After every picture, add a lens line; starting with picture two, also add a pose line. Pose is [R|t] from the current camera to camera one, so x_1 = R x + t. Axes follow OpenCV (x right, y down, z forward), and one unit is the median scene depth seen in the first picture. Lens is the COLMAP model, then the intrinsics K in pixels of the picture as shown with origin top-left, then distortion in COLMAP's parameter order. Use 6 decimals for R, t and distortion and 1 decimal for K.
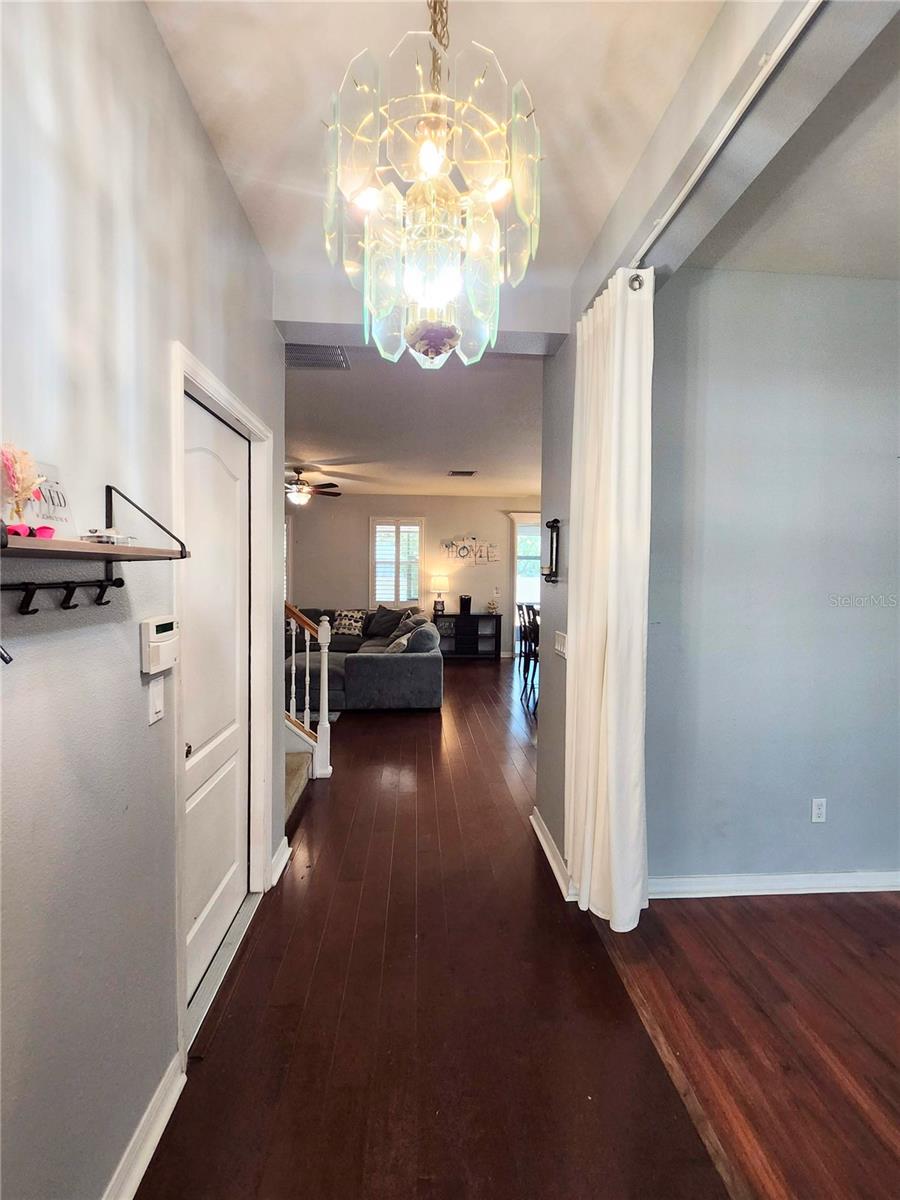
lens RADIAL K [[524.3, 0, 450.0], [0, 524.3, 600.0], [0, 0, 1]] dist [0.000706, 0.000228]
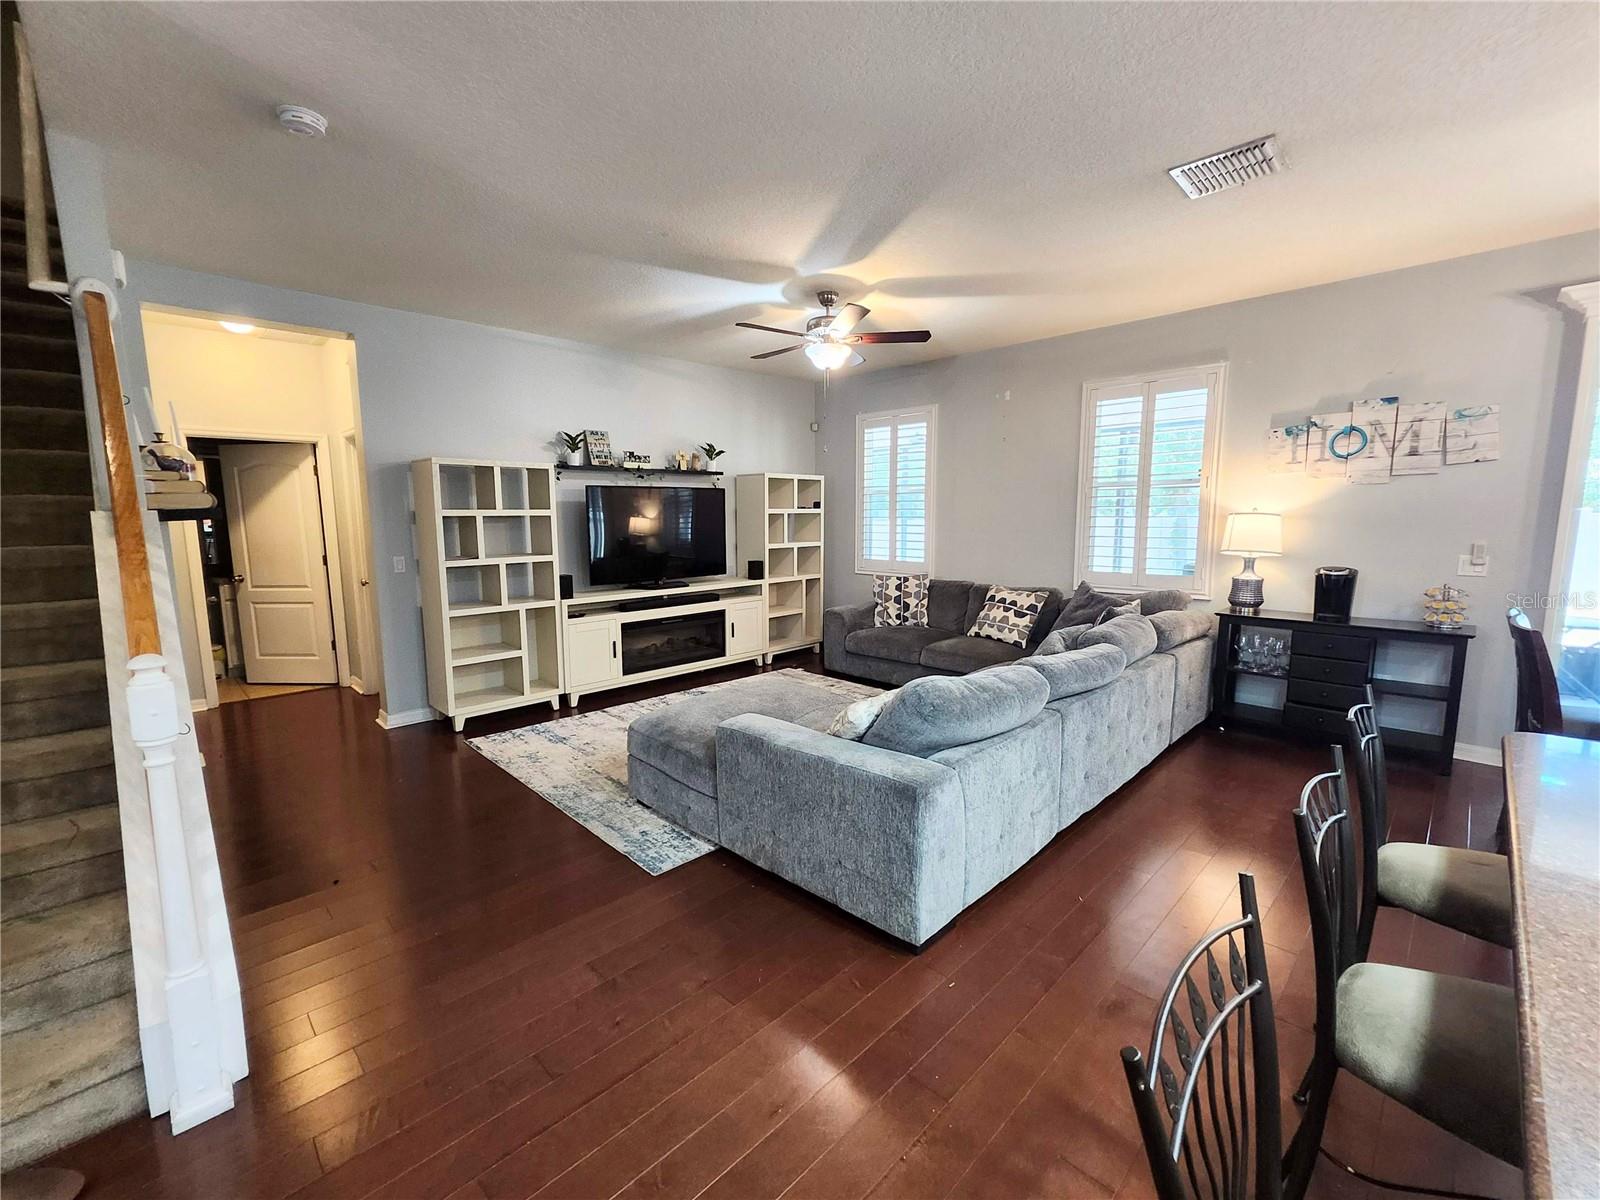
lens RADIAL K [[671.0, 0, 790.7], [0, 671.0, 604.3], [0, 0, 1]] dist [0.001513, 0.000099]
pose [[0.653076, 0.083593, -0.752665, 0.134753], [-0.021839, 0.995555, 0.091620, -0.018213], [0.756978, -0.043398, 0.651998, 0.438570]]
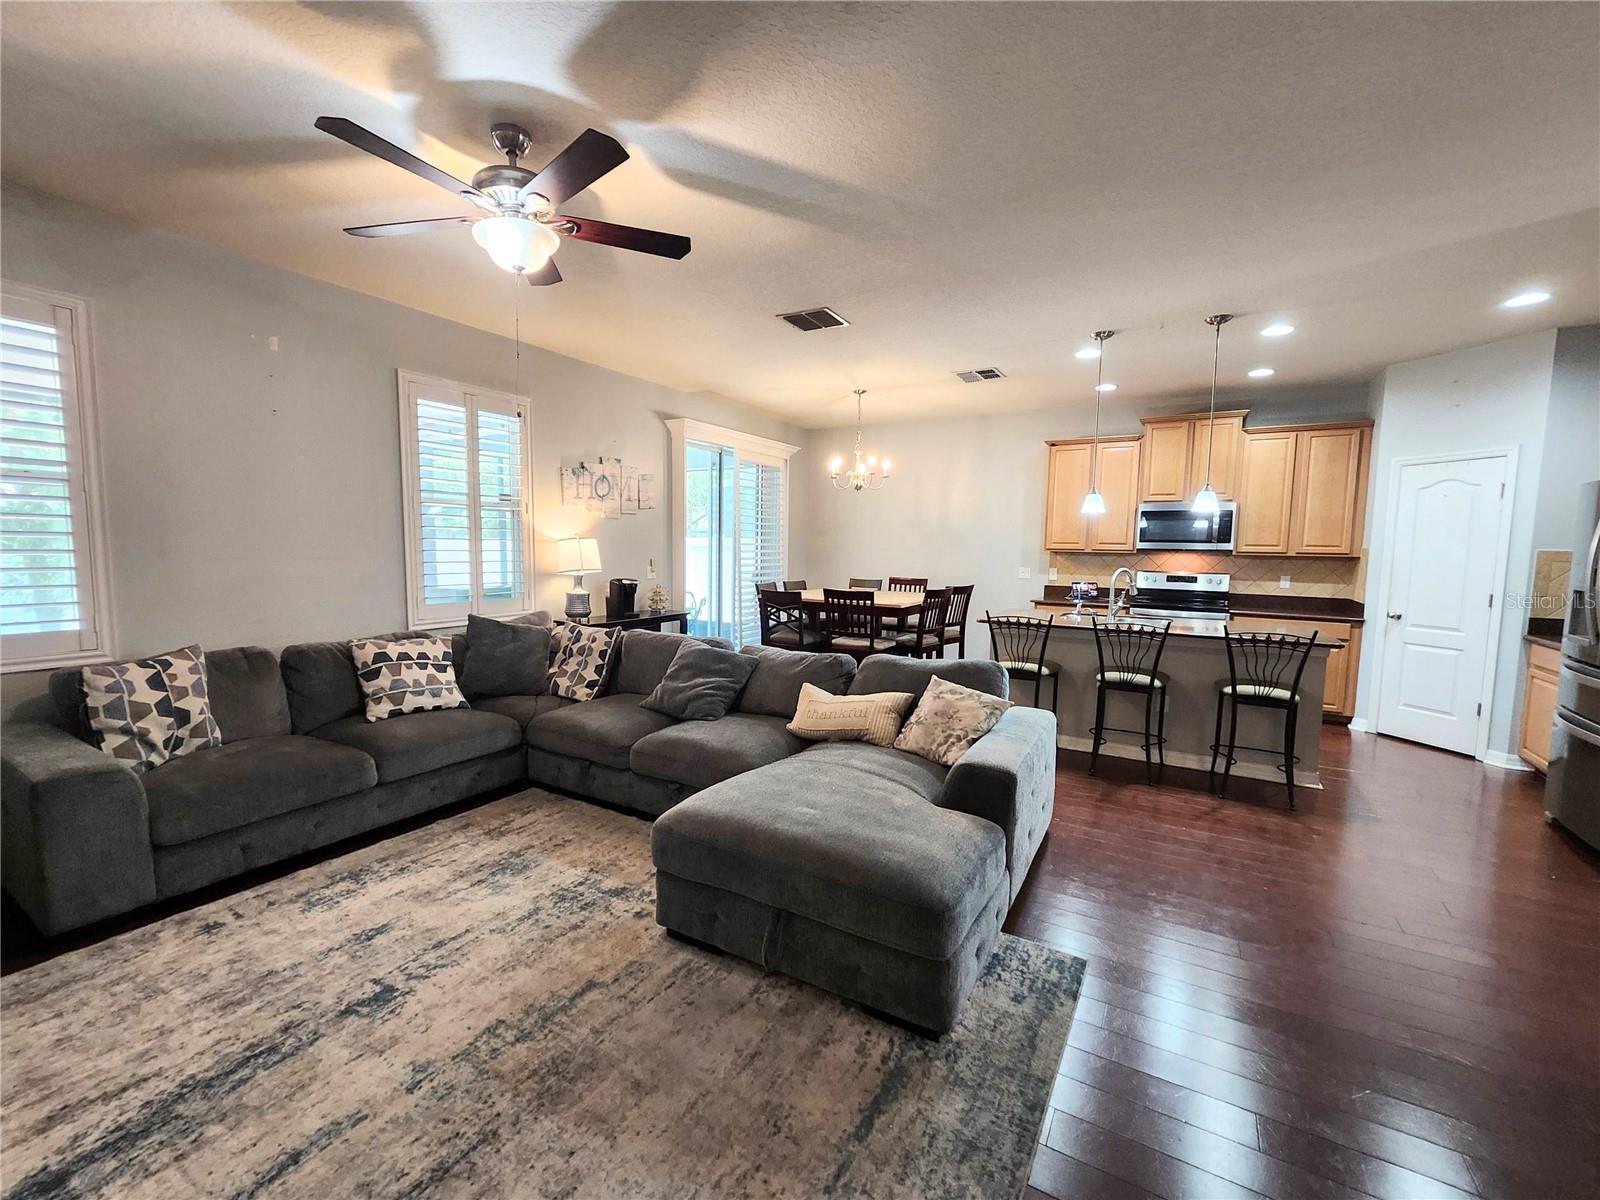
lens RADIAL K [[672.0, 0, 792.4], [0, 672.0, 602.7], [0, 0, 1]] dist [0.002010, 0.000606]
pose [[0.566576, -0.077329, 0.820373, -0.397883], [0.034615, 0.996942, 0.070066, -0.025223], [-0.823282, -0.011301, 0.567520, 0.535375]]
